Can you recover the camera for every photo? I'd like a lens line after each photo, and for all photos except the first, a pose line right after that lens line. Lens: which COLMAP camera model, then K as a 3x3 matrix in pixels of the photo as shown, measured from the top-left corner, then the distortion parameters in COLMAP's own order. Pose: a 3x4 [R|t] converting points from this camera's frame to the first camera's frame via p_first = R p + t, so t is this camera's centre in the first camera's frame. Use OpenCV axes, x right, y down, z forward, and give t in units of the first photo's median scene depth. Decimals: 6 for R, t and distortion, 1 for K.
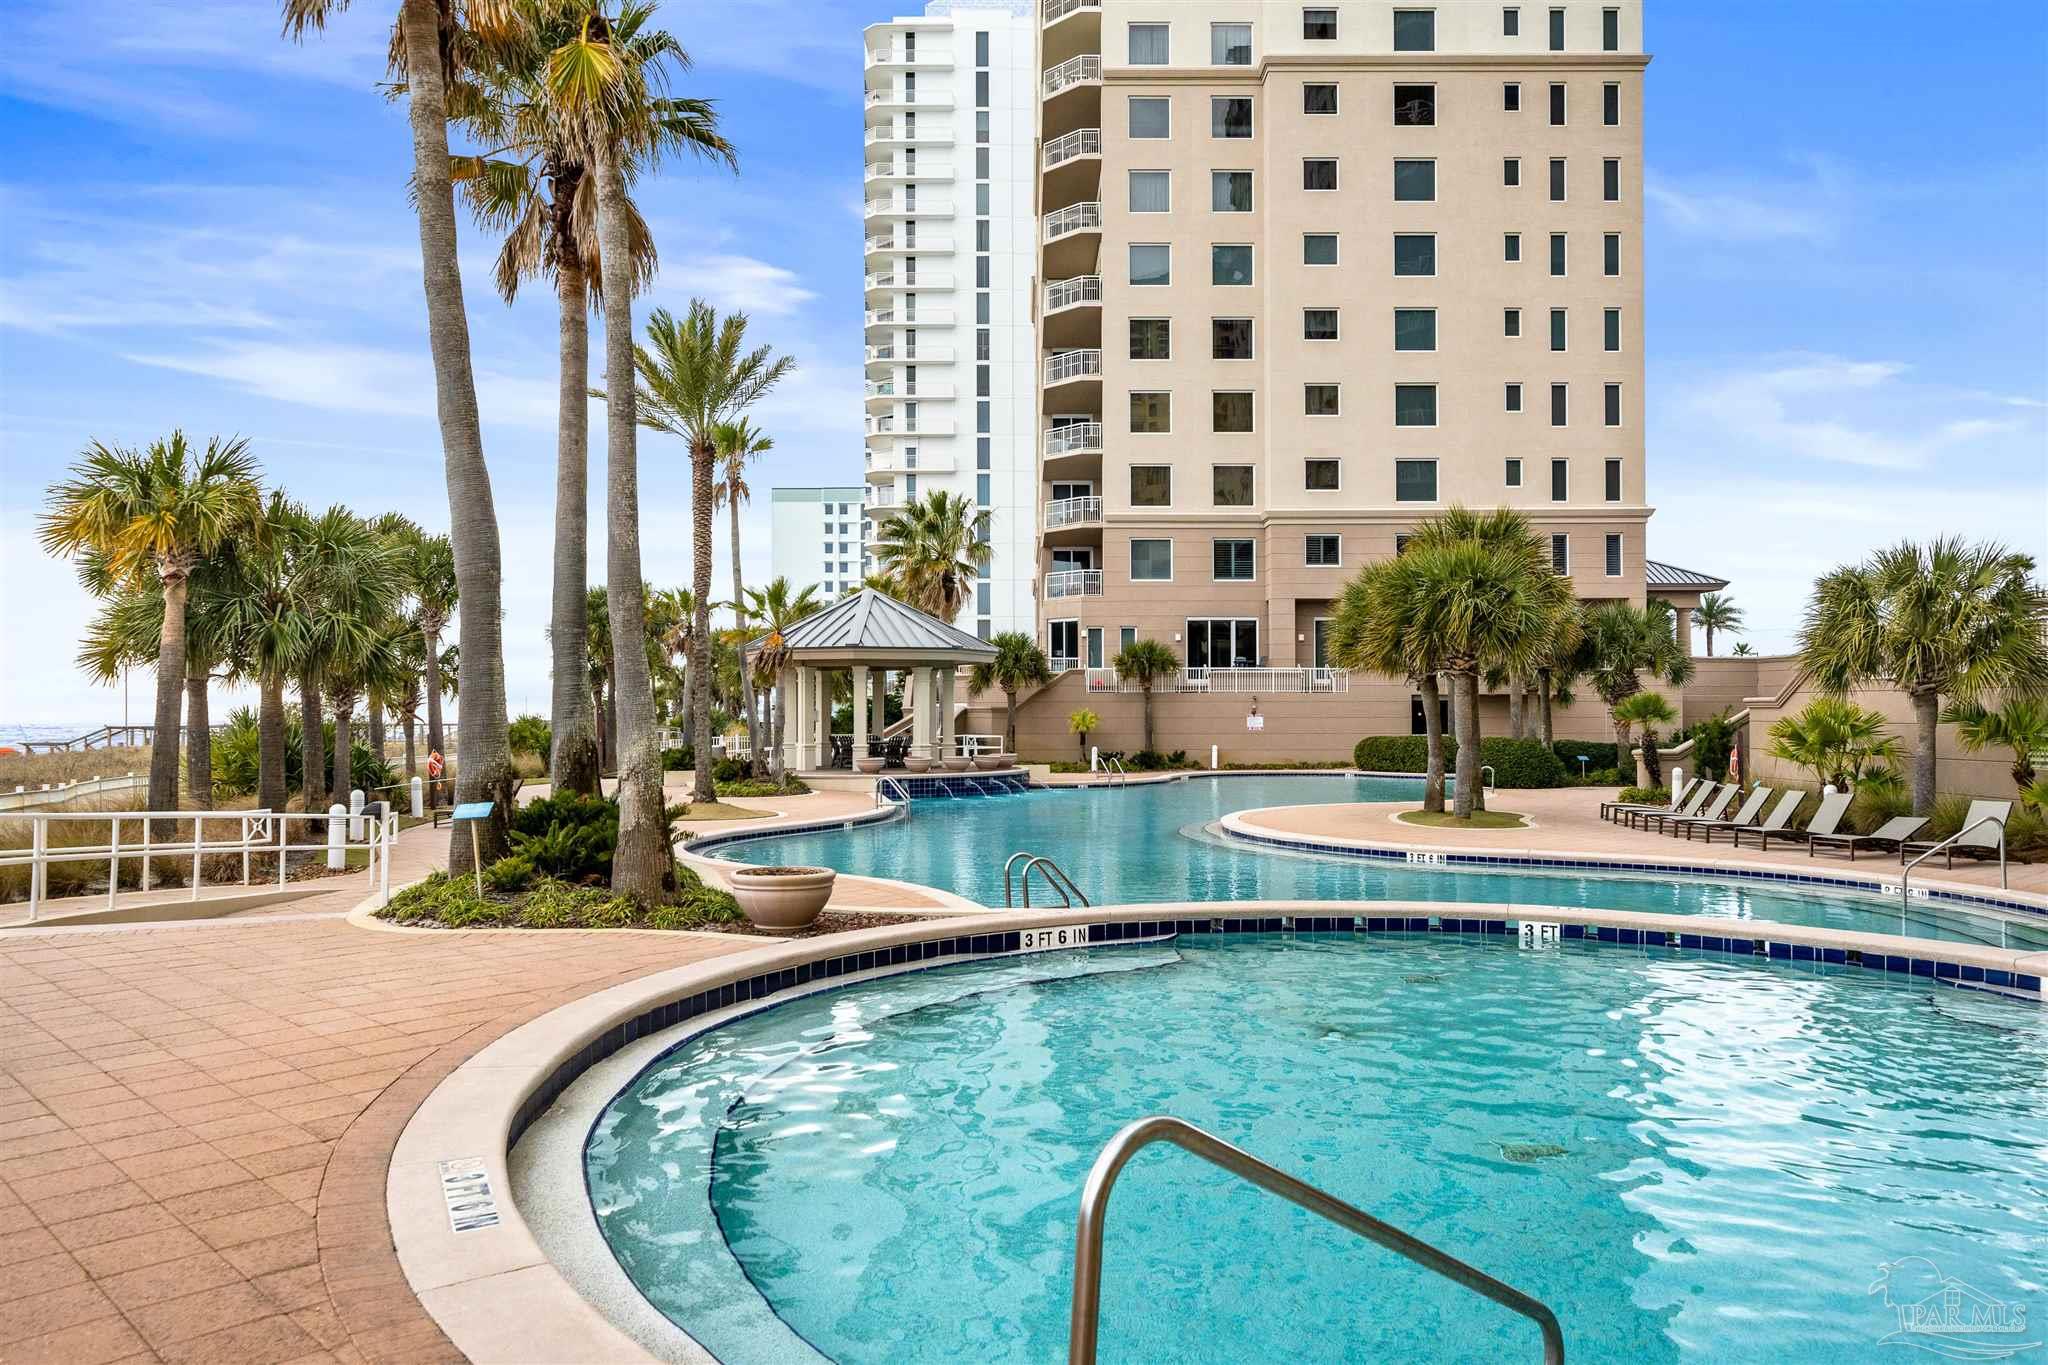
lens RADIAL K [[1404.9, 0, 1027.5], [0, 1404.9, 692.9], [0, 0, 1]] dist [0.005580, 0.000891]
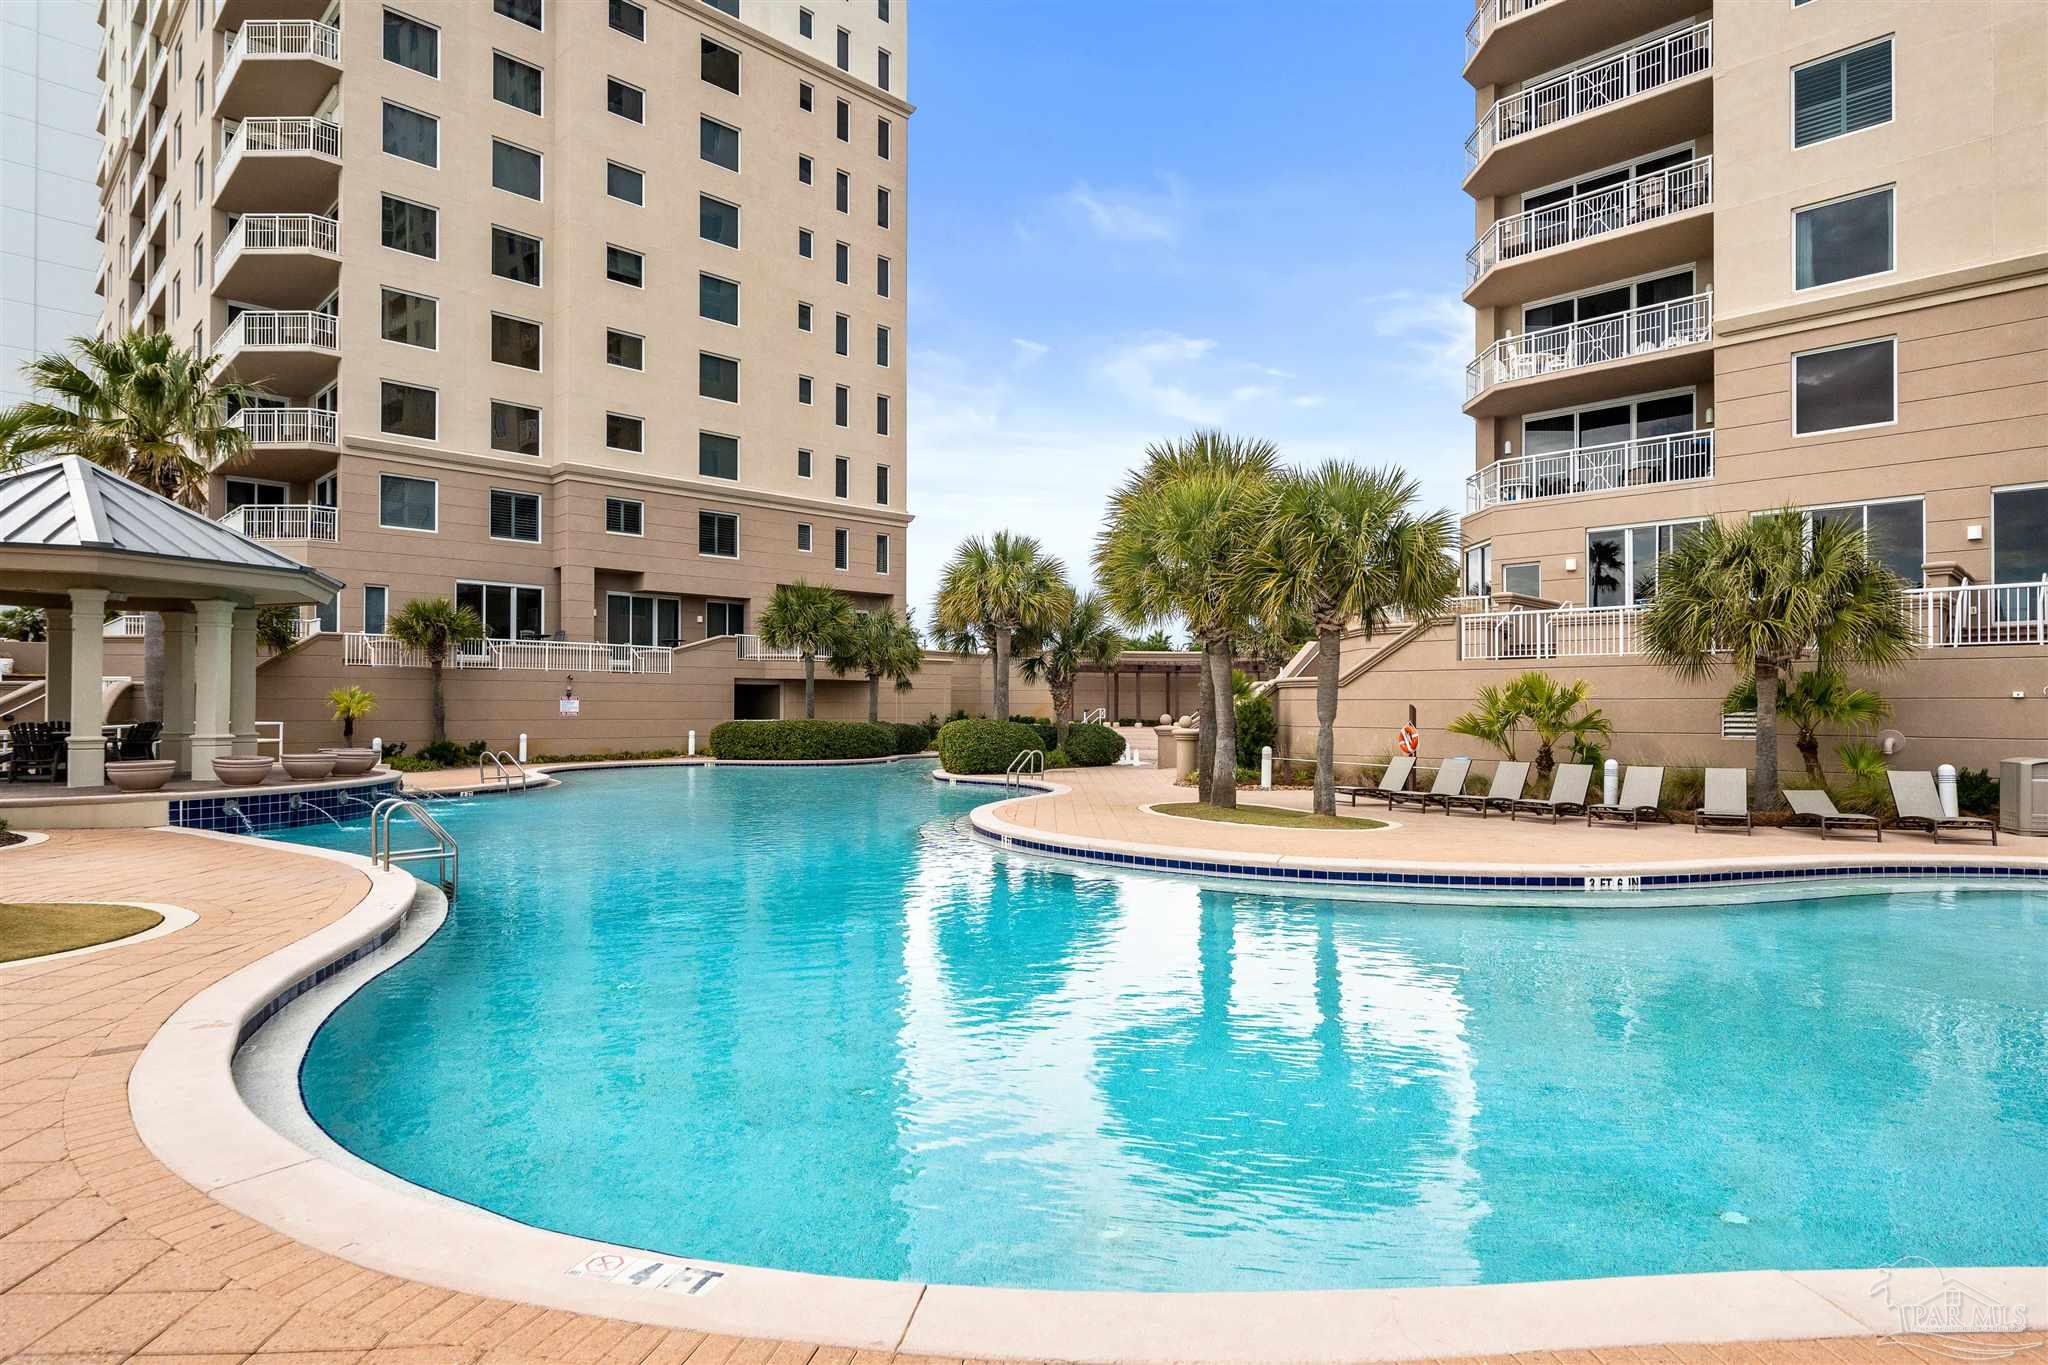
lens RADIAL K [[1125.5, 0, 1027.1], [0, 1125.5, 694.4], [0, 0, 1]] dist [0.001448, -0.000352]
pose [[0.709761, 0.011373, 0.704351, -0.123498], [-0.012053, 0.999919, -0.004000, 0.013495], [-0.704340, -0.005650, 0.709840, 0.328558]]
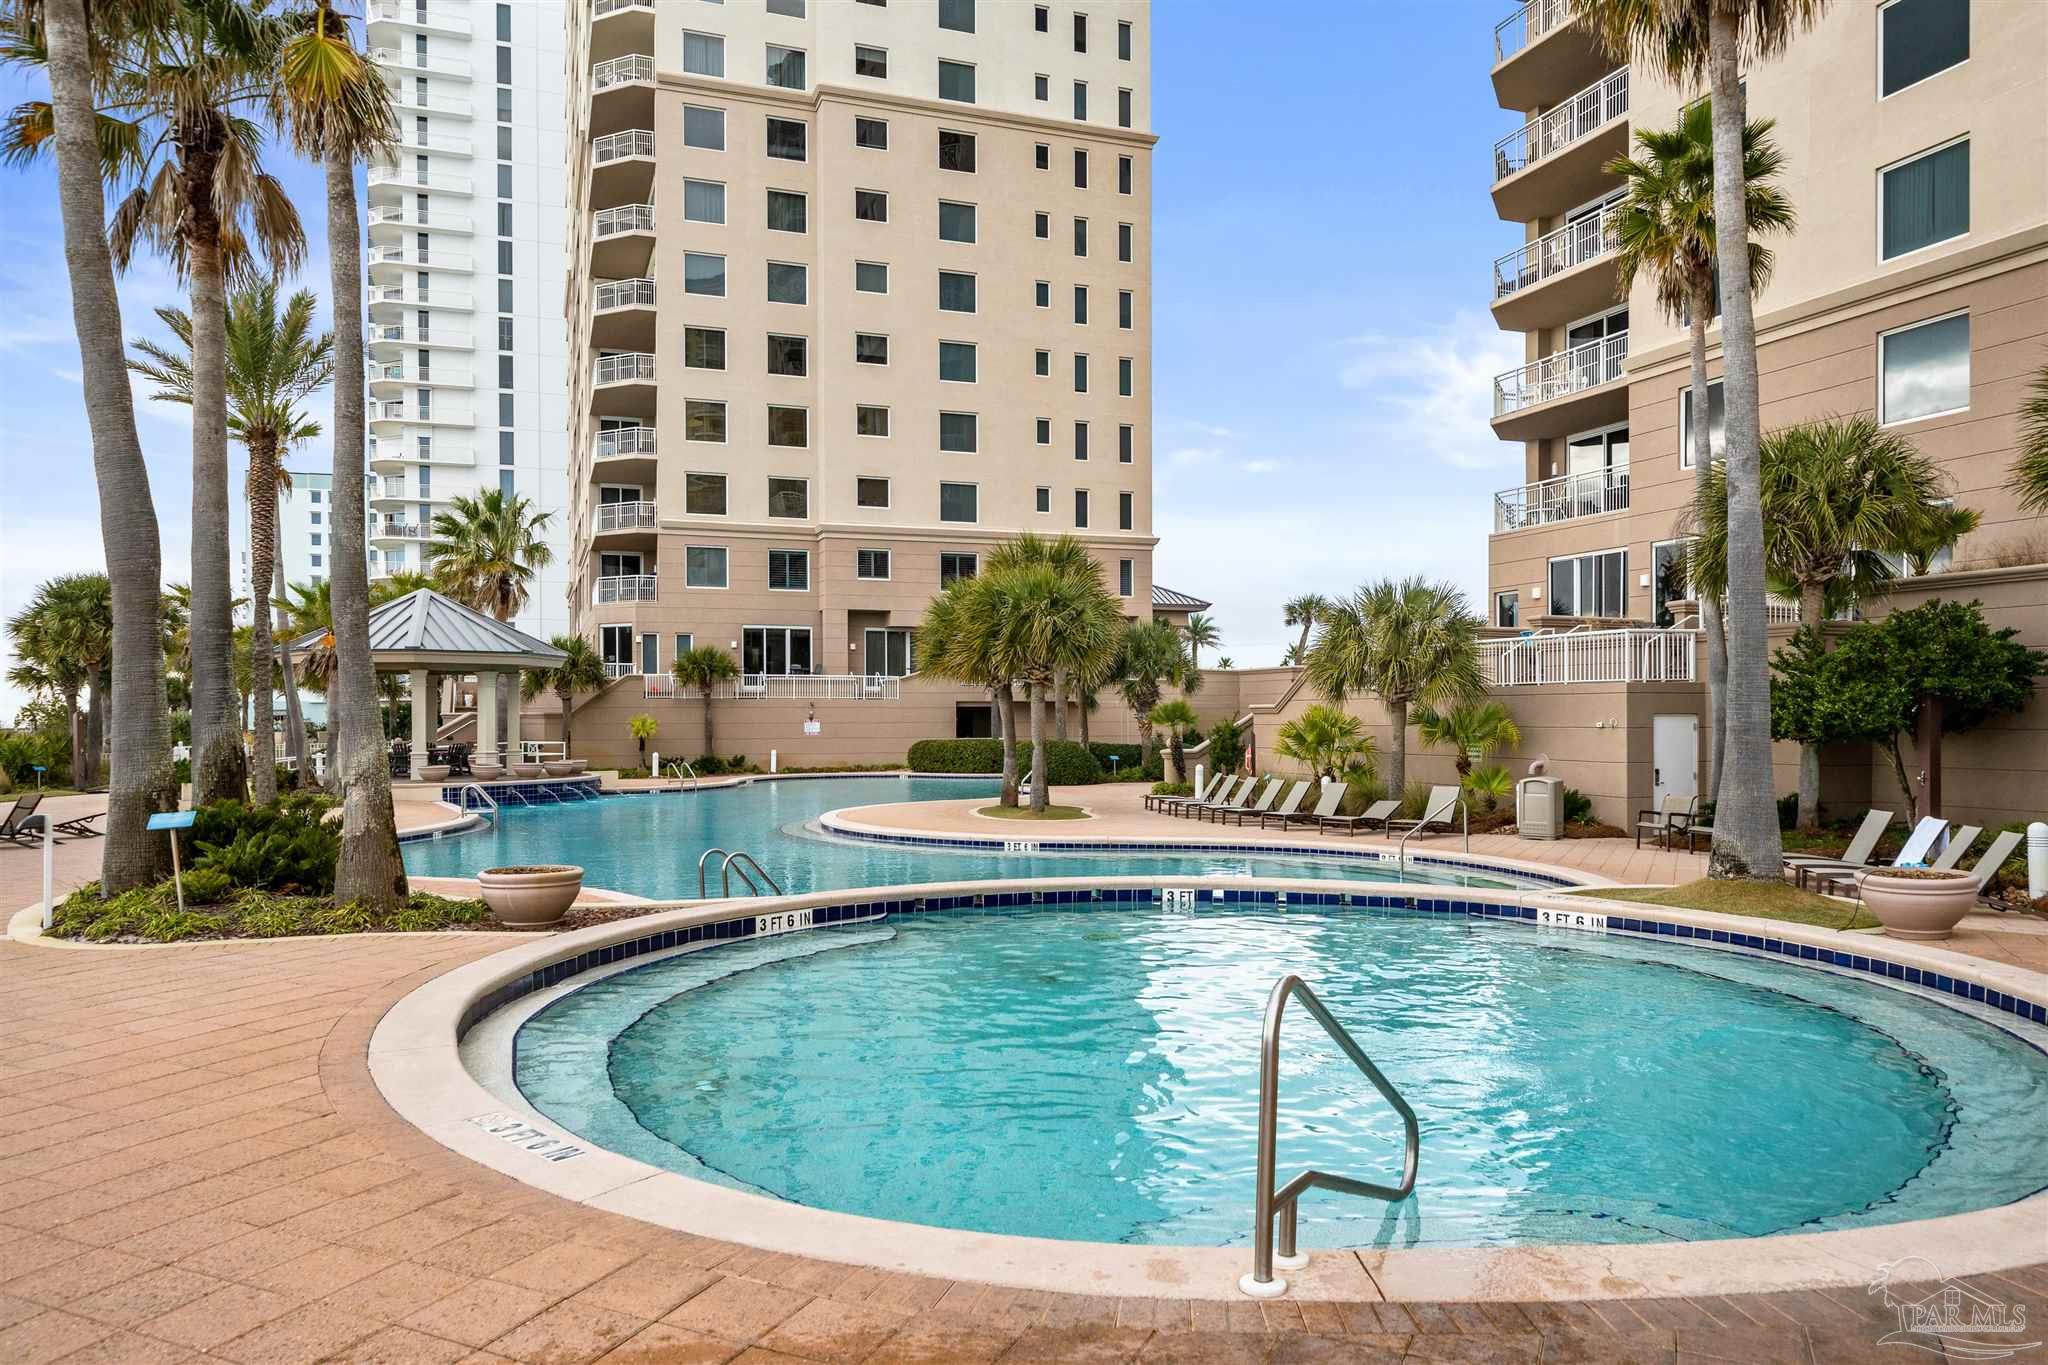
lens RADIAL K [[1380.4, 0, 1021.2], [0, 1380.4, 718.4], [0, 0, 1]] dist [0.004778, 0.003976]
pose [[0.942327, -0.001489, 0.334690, -0.035155], [-0.003179, 0.999905, 0.013398, 0.000024], [-0.334678, -0.013689, 0.942233, -0.016482]]
